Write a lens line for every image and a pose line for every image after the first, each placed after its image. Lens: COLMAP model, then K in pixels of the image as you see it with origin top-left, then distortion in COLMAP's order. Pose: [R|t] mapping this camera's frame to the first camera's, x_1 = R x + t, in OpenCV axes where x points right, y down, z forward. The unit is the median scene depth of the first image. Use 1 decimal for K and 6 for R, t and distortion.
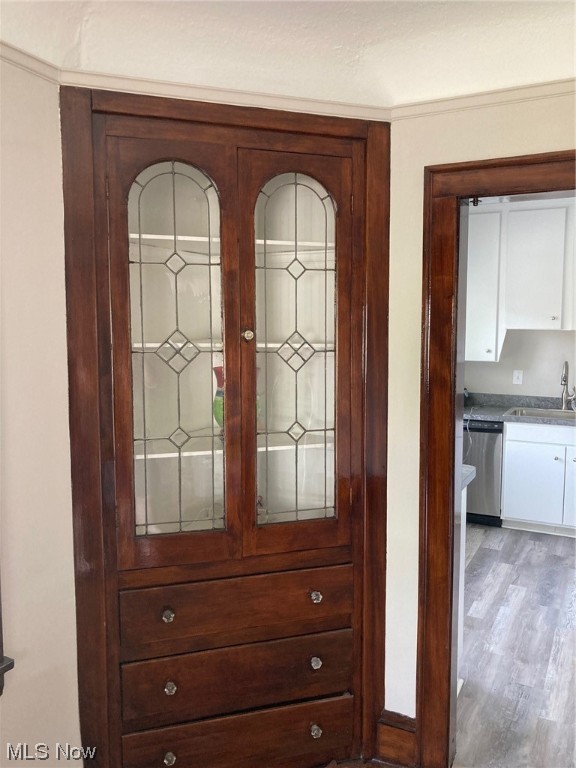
lens RADIAL K [[648.2, 0, 287.1], [0, 648.2, 389.4], [0, 0, 1]] dist [0.039716, -0.035789]
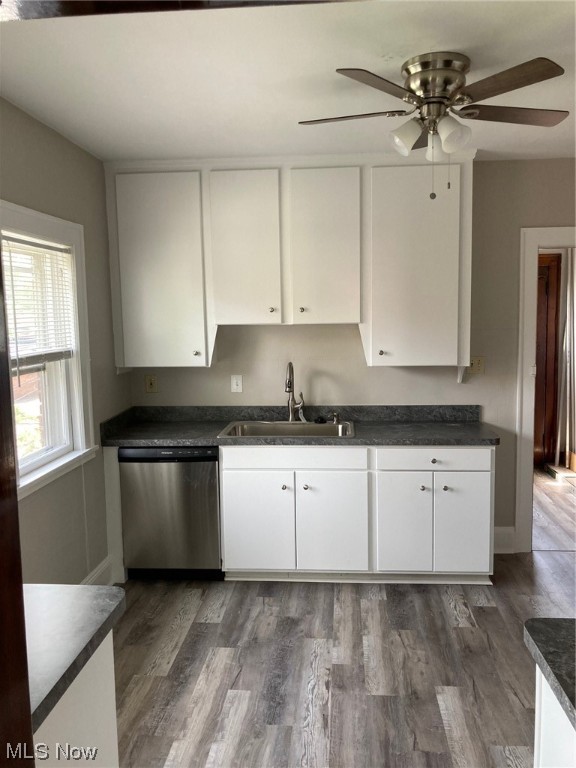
lens RADIAL K [[648.2, 0, 288.8], [0, 648.2, 384.0], [0, 0, 1]] dist [0.039716, -0.035789]
pose [[0.926158, -0.056275, 0.372914, 0.129582], [0.055343, 0.998380, 0.013213, -0.028326], [-0.373053, 0.008401, 0.927772, 0.263025]]
